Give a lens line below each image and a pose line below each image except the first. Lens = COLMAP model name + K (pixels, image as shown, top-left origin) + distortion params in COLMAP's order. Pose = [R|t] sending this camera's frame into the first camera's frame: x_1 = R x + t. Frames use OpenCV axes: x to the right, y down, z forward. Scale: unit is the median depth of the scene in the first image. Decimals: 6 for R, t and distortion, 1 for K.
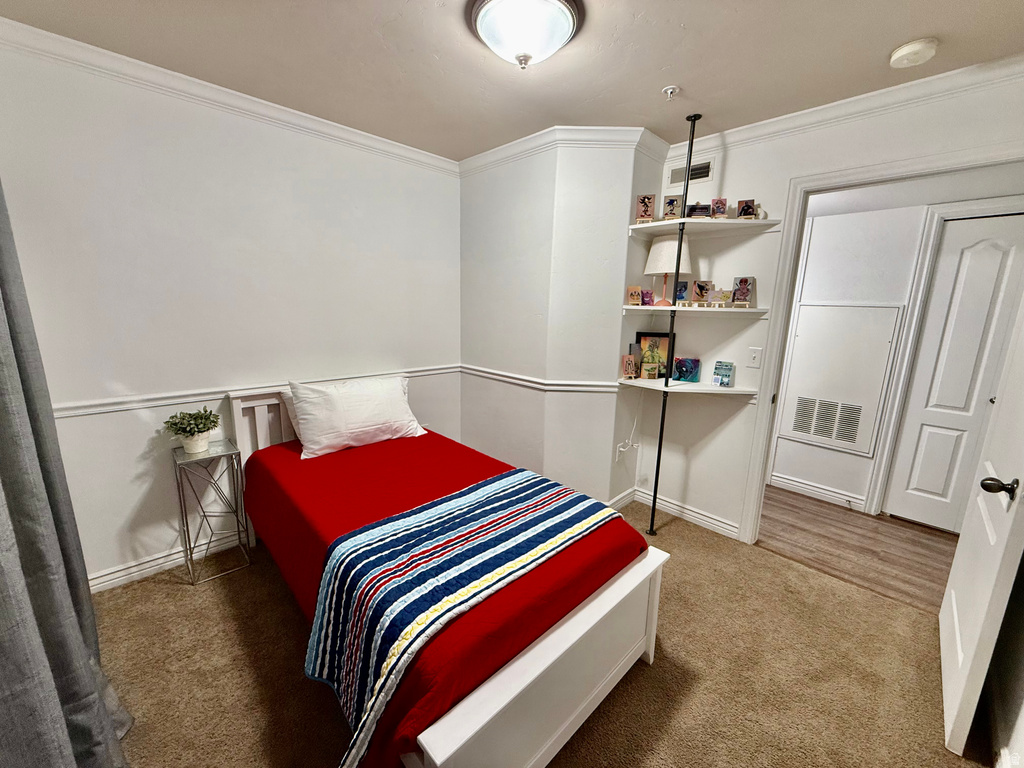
lens RADIAL K [[407.7, 0, 507.5], [0, 407.7, 385.7], [0, 0, 1]] dist [-0.002967, 0.001066]
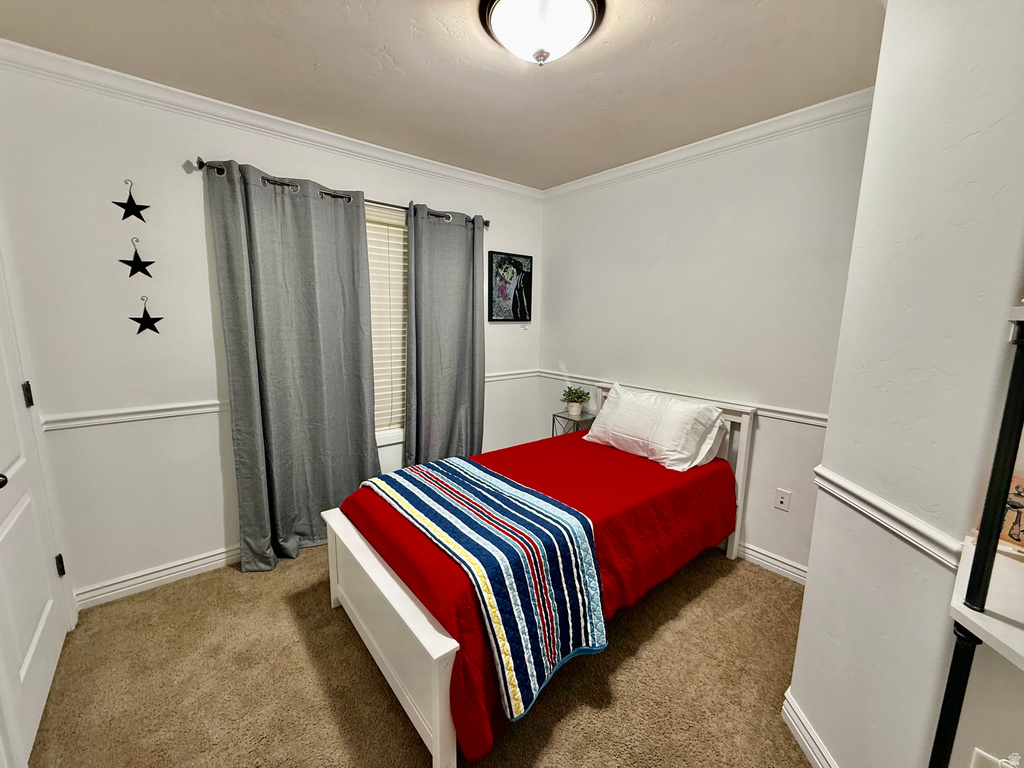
lens RADIAL K [[407.7, 0, 509.9], [0, 407.7, 380.5], [0, 0, 1]] dist [-0.002967, 0.001066]
pose [[-0.076122, 0.131281, -0.988418, 0.841520], [-0.214468, 0.965936, 0.144812, -0.147199], [0.973760, 0.223007, -0.045373, 0.868932]]
